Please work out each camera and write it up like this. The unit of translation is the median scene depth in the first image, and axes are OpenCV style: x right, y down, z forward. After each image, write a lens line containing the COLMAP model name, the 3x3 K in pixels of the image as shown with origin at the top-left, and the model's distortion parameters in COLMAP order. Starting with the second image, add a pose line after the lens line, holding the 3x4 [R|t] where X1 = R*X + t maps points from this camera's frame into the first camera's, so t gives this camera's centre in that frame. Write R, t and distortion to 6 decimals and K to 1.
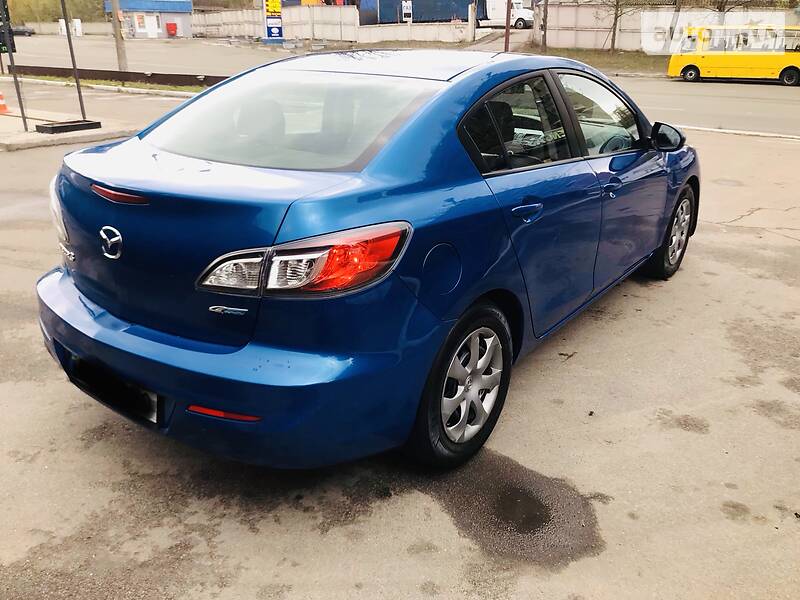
lens RADIAL K [[660.2, 0, 400.2], [0, 660.2, 313.3], [0, 0, 1]] dist [0.010250, 0.001111]
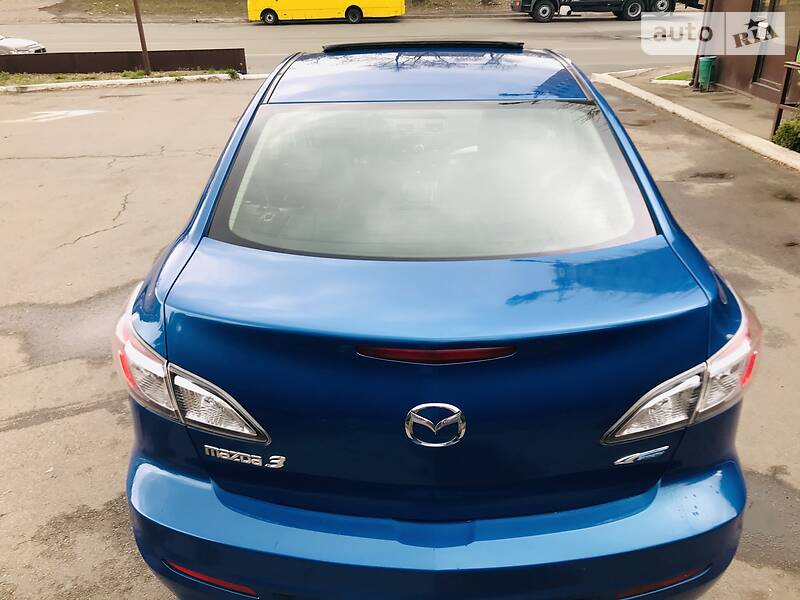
lens RADIAL K [[653.2, 0, 400.0], [0, 653.2, 300.0], [0, 0, 1]] dist [0.074378, -0.082690]
pose [[0.808295, -0.281043, 0.517372, -0.054852], [0.250292, 0.959387, 0.130118, -0.022926], [-0.532928, 0.024320, 0.845811, 0.032697]]
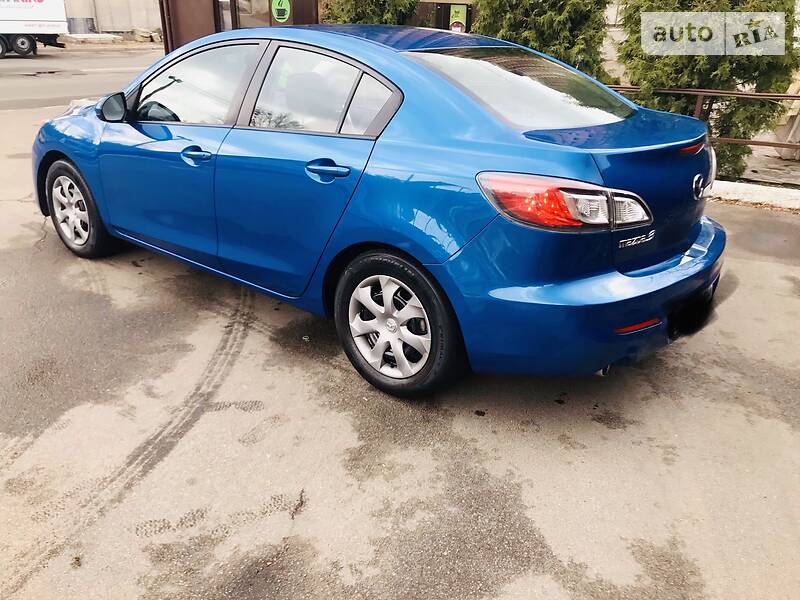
lens RADIAL K [[650.2, 0, 400.0], [0, 650.2, 300.0], [0, 0, 1]] dist [0.014876, 0.002588]
pose [[0.041185, -0.401438, 0.914960, -0.119356], [0.370007, 0.856759, 0.359248, -0.041054], [-0.928116, 0.323746, 0.183821, 0.097021]]
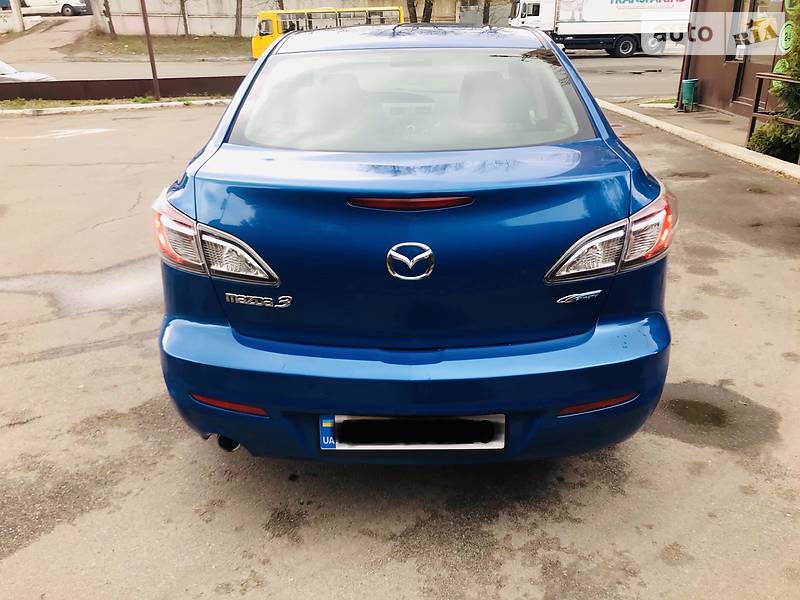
lens RADIAL K [[660.1, 0, 400.0], [0, 660.1, 300.0], [0, 0, 1]] dist [0.018902, 0.003217]
pose [[0.808525, -0.253544, 0.531039, -0.064133], [0.253740, 0.964427, 0.074136, -0.008976], [-0.530945, 0.074805, 0.844098, 0.022115]]
